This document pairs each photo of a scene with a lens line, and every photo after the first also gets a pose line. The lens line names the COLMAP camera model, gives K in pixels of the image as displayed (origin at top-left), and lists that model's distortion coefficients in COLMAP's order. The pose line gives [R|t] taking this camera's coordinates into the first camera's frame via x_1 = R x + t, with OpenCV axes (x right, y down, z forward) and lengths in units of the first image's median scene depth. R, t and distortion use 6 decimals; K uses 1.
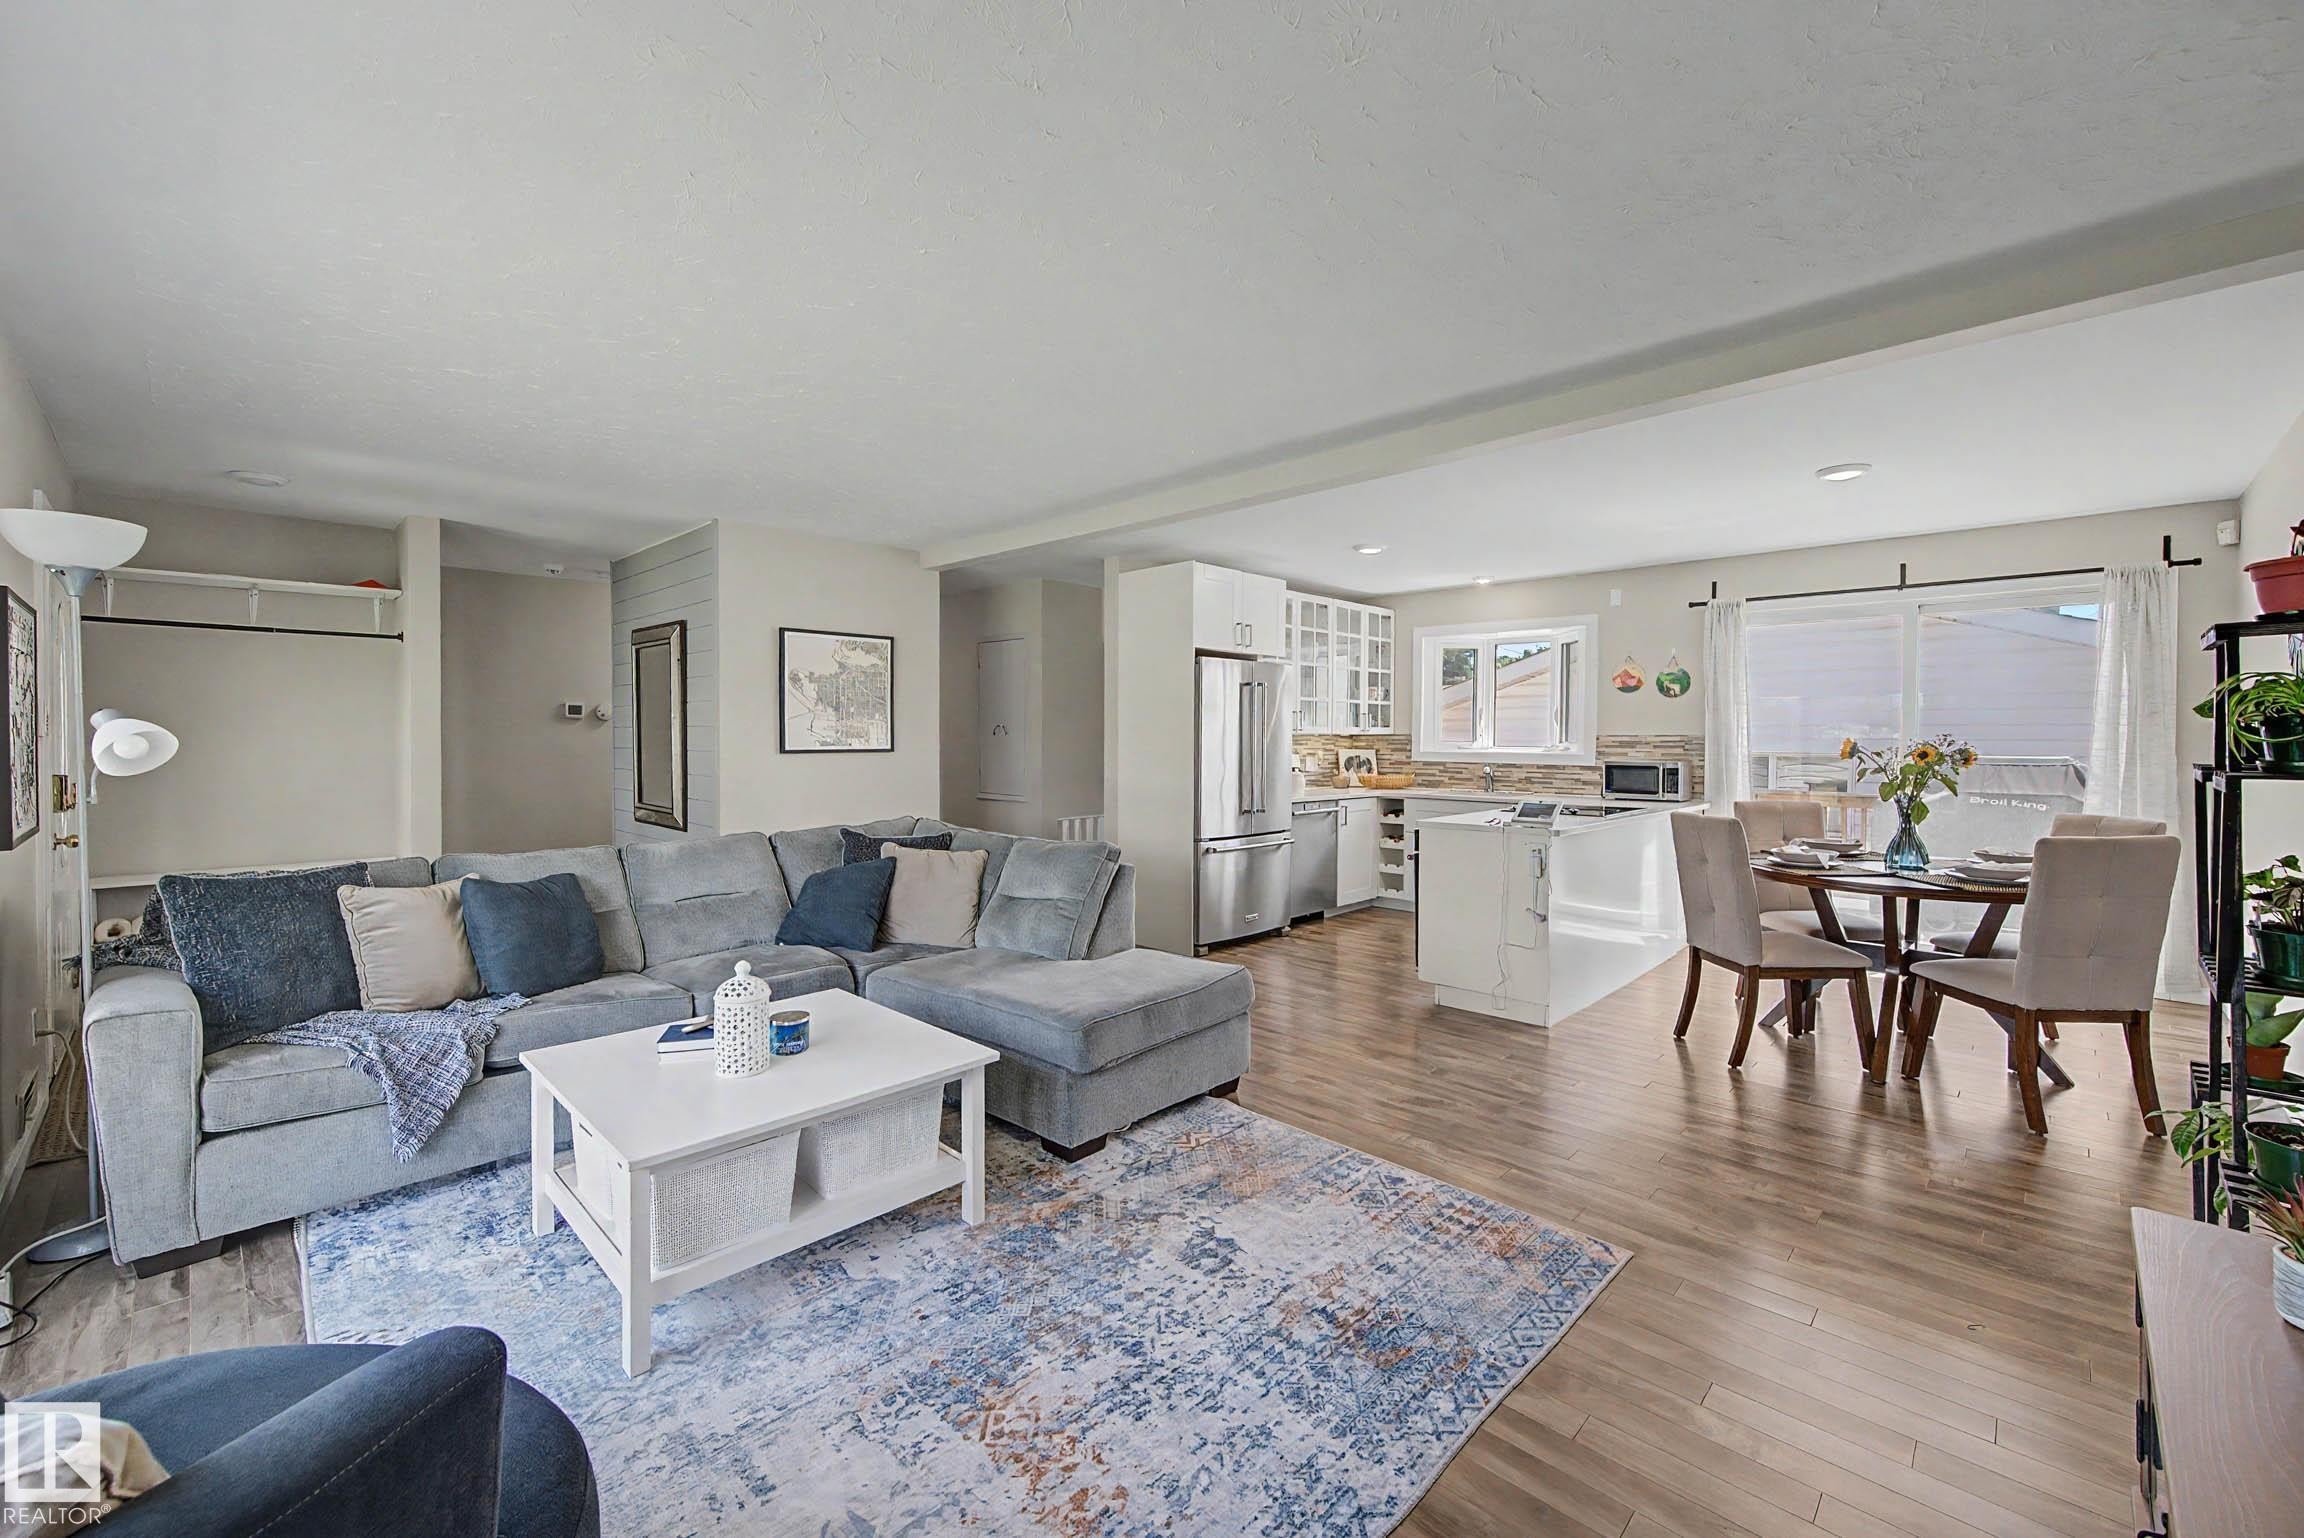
lens RADIAL K [[936.8, 0, 1149.8], [0, 936.8, 759.3], [0, 0, 1]] dist [0.000858, 0.000083]
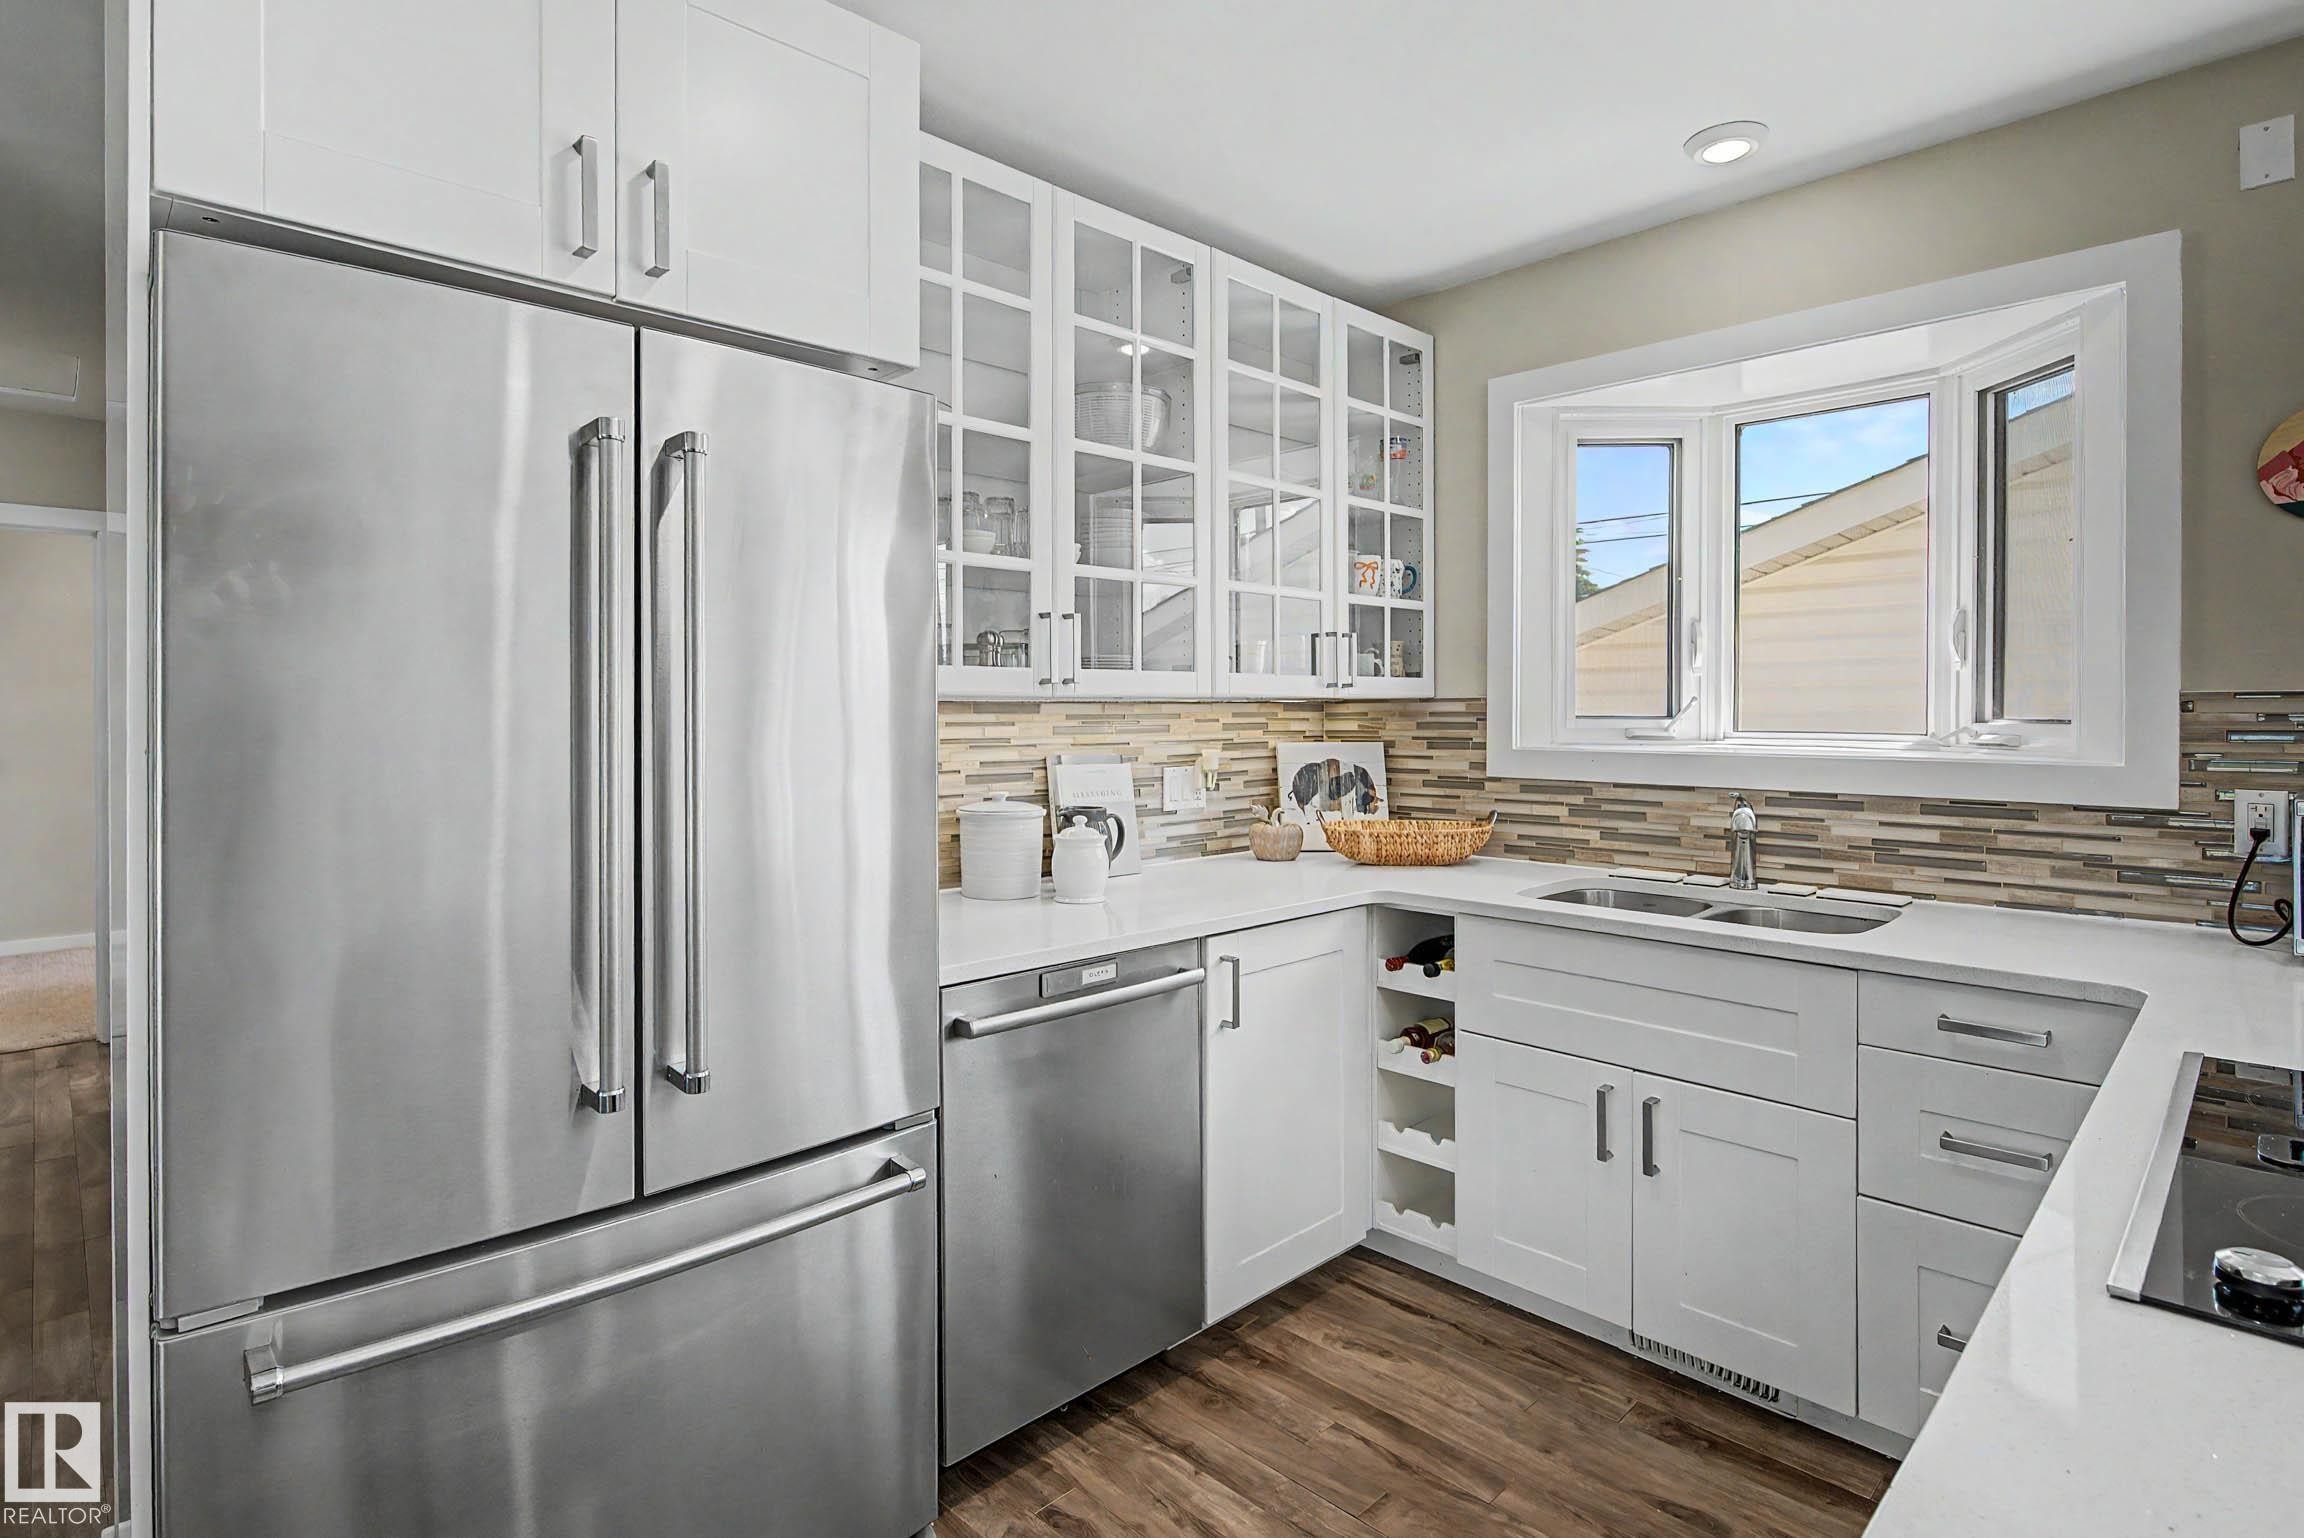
lens RADIAL K [[1143.5, 0, 1180.2], [0, 1143.5, 717.4], [0, 0, 1]] dist [0.000649, -0.000091]
pose [[0.999852, -0.008062, -0.015193, 0.188352], [0.007806, 0.999828, -0.016835, -0.014282], [0.015326, 0.016714, 0.999743, 0.629950]]
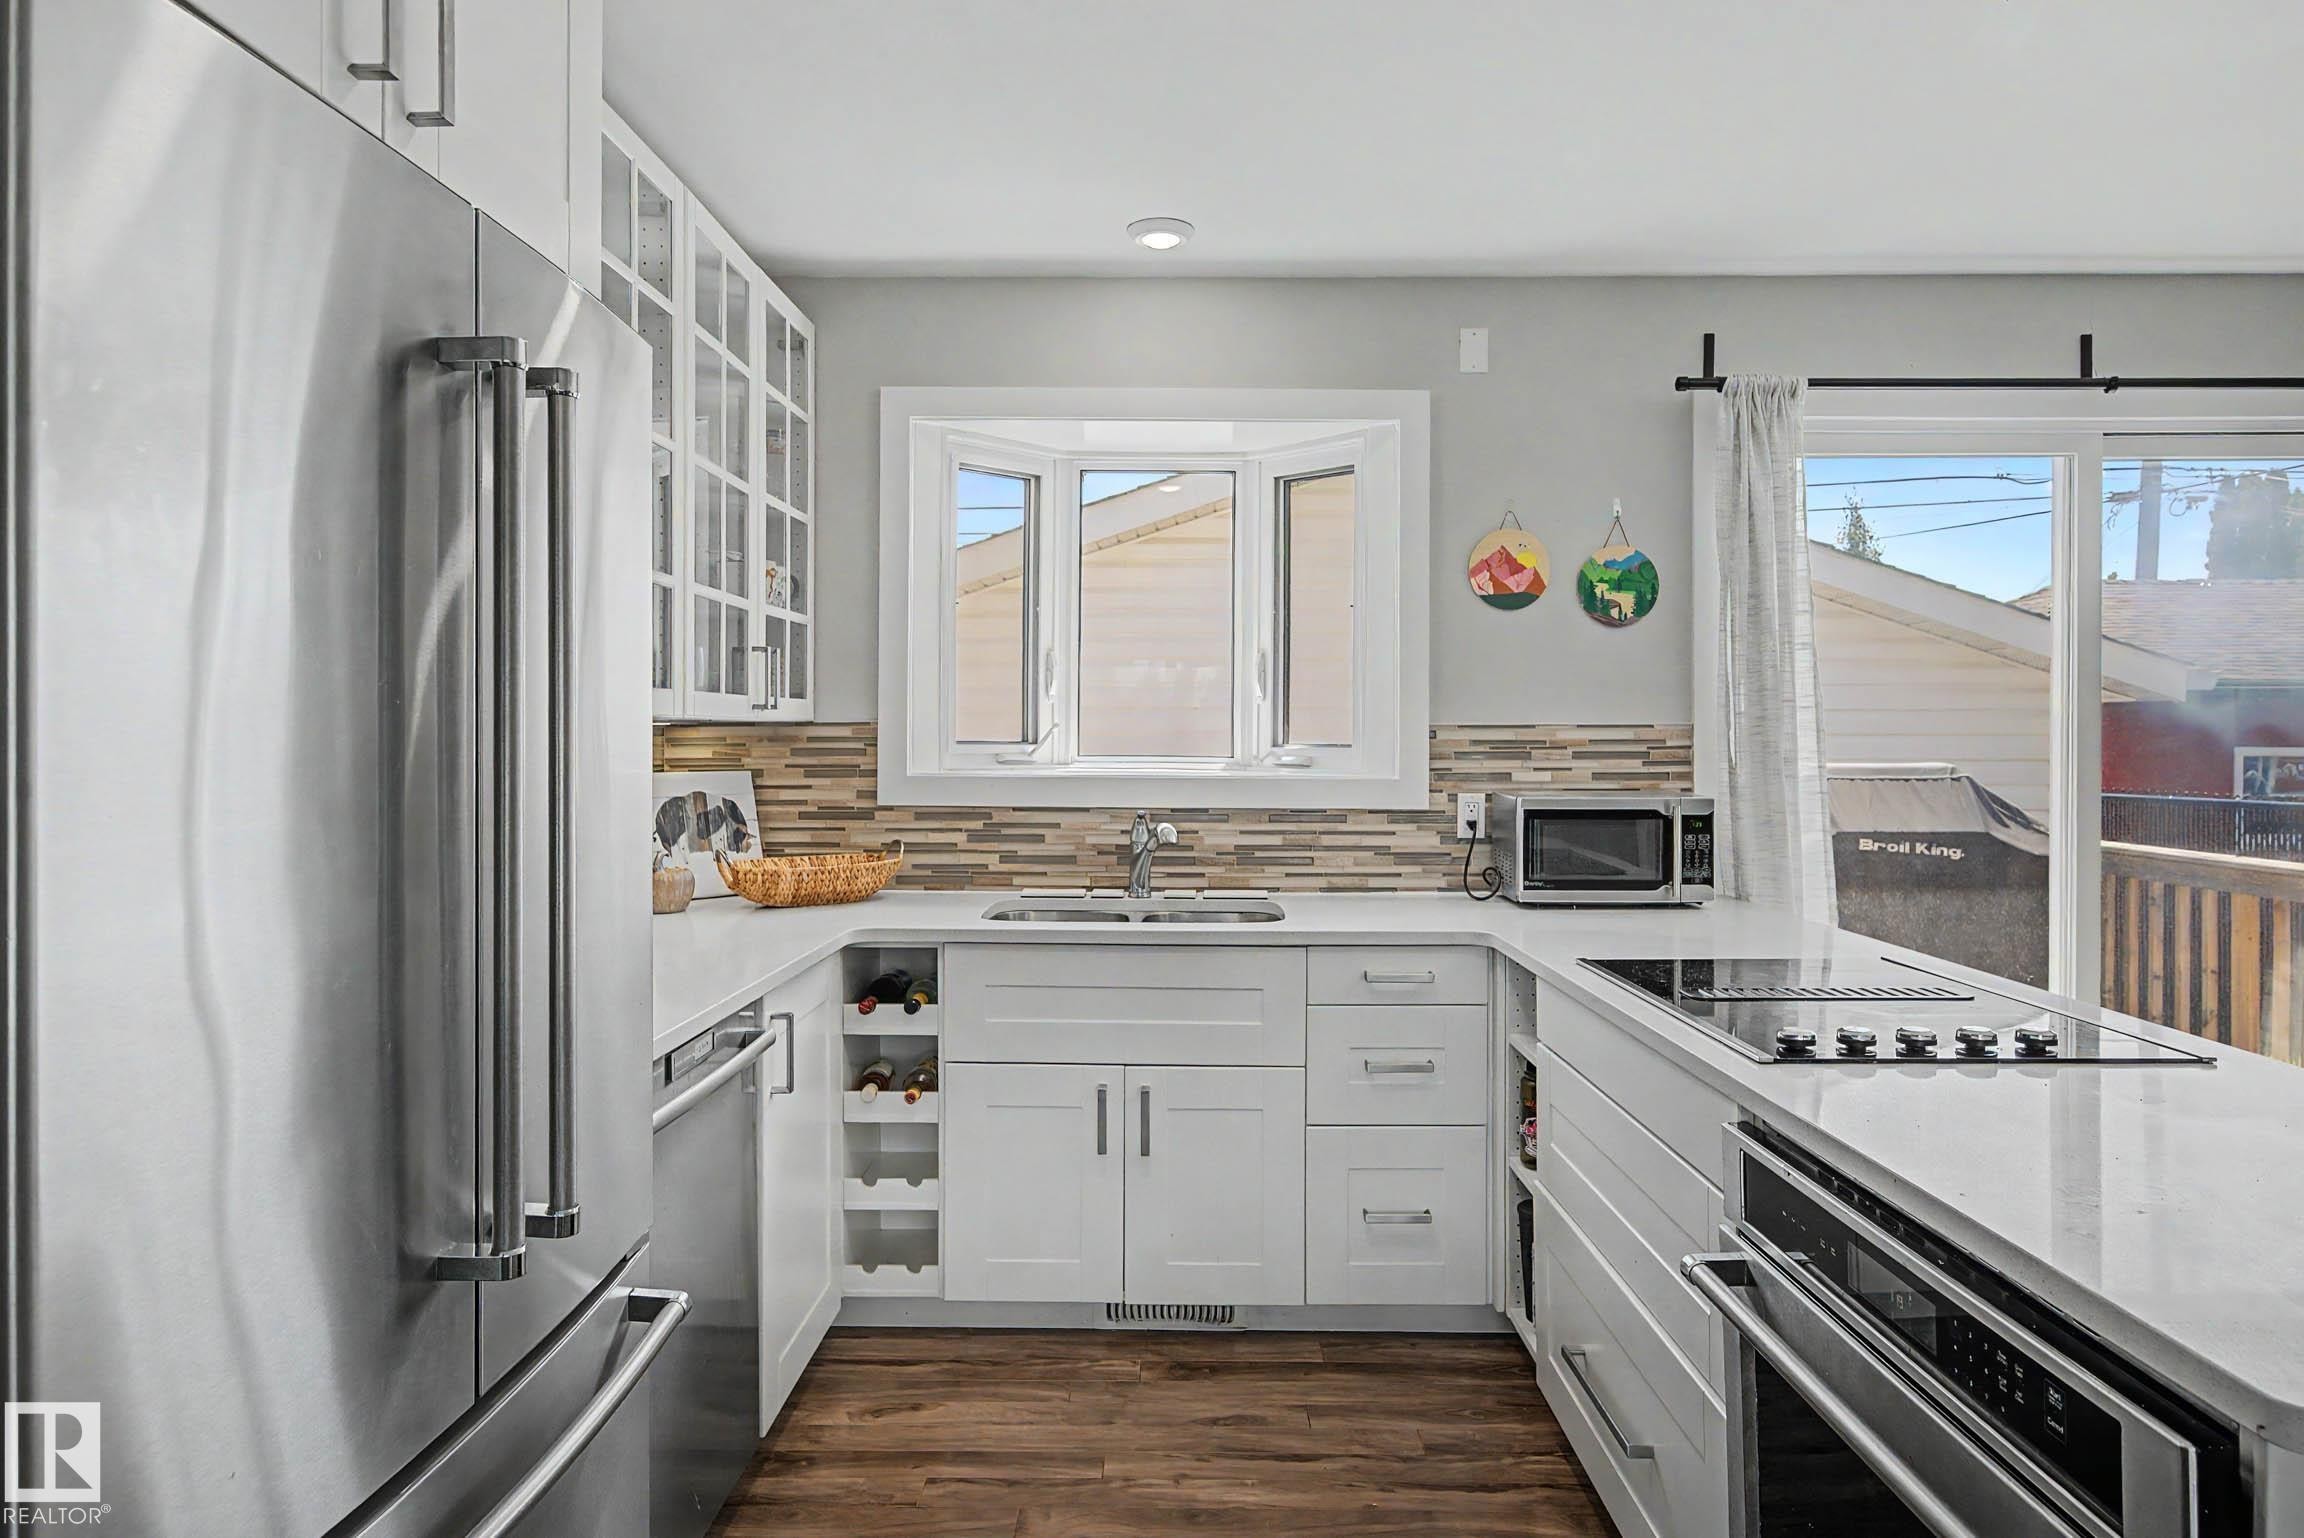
lens RADIAL K [[1358.4, 0, 1156.3], [0, 1358.4, 748.1], [0, 0, 1]] dist [-0.009401, 0.003238]
pose [[0.727965, -0.010814, 0.685529, 0.037226], [0.017238, 0.999848, -0.002532, -0.015869], [-0.685397, 0.013660, 0.728041, 0.642793]]
